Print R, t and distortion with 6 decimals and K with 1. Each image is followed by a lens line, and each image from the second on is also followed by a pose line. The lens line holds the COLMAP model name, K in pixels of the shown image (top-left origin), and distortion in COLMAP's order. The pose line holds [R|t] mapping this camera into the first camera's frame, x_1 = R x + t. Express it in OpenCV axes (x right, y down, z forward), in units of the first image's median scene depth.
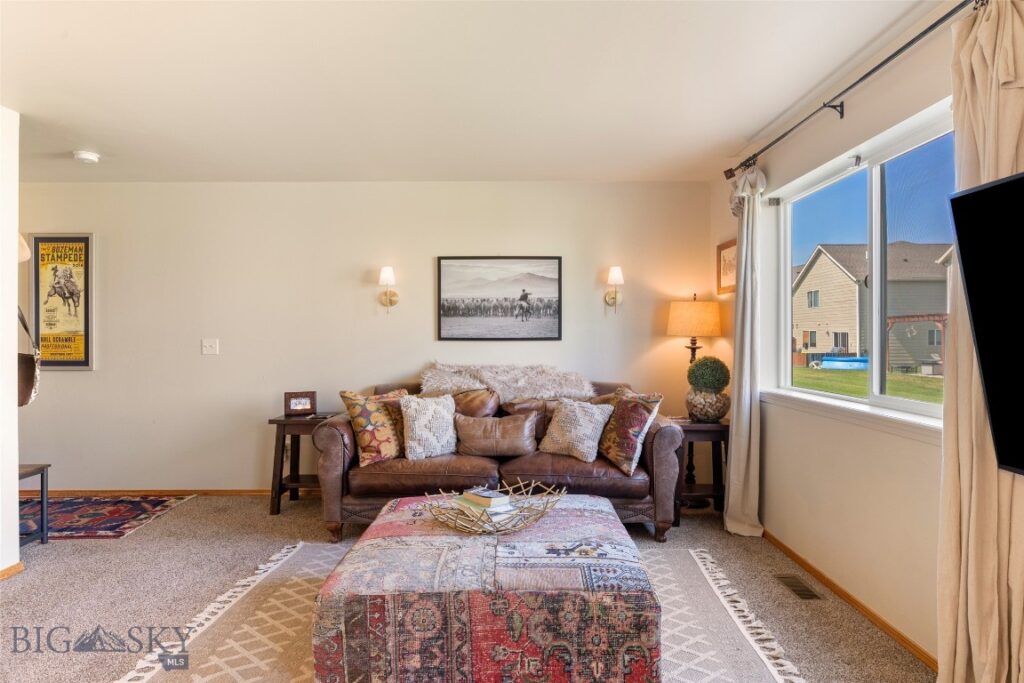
lens RADIAL K [[569.5, 0, 512.0], [0, 569.5, 341.5], [0, 0, 1]] dist [-0.004827, -0.000432]
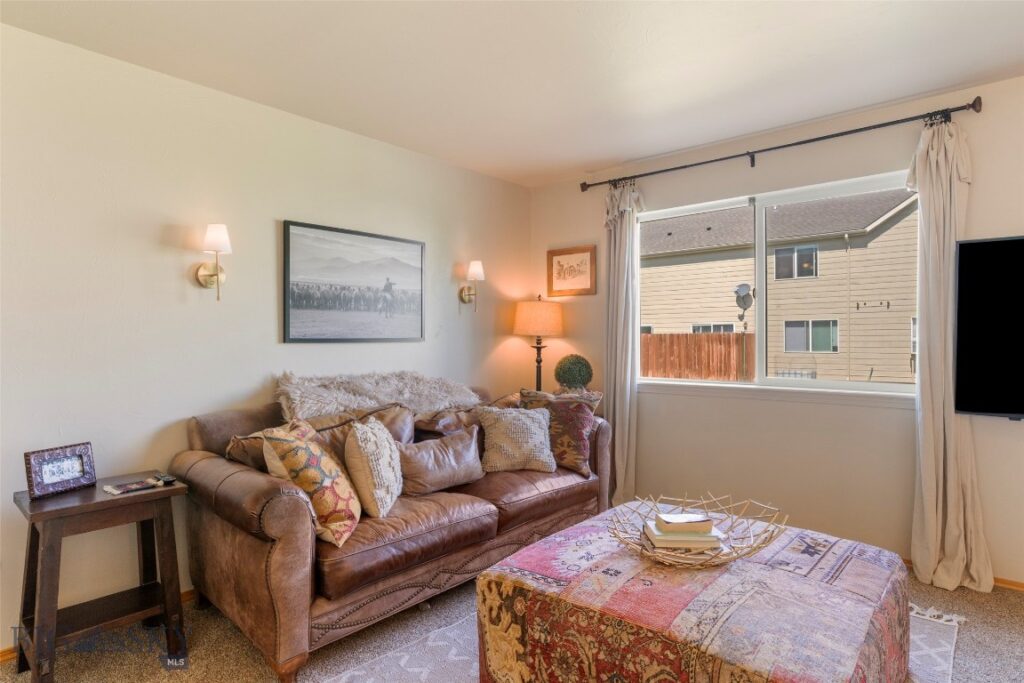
lens RADIAL K [[562.2, 0, 512.0], [0, 562.2, 341.5], [0, 0, 1]] dist [-0.003206, -0.000314]
pose [[0.652920, -0.007970, 0.757385, -0.467986], [0.011753, 0.999931, 0.000390, -0.000337], [-0.757335, 0.008647, 0.652969, 0.356536]]
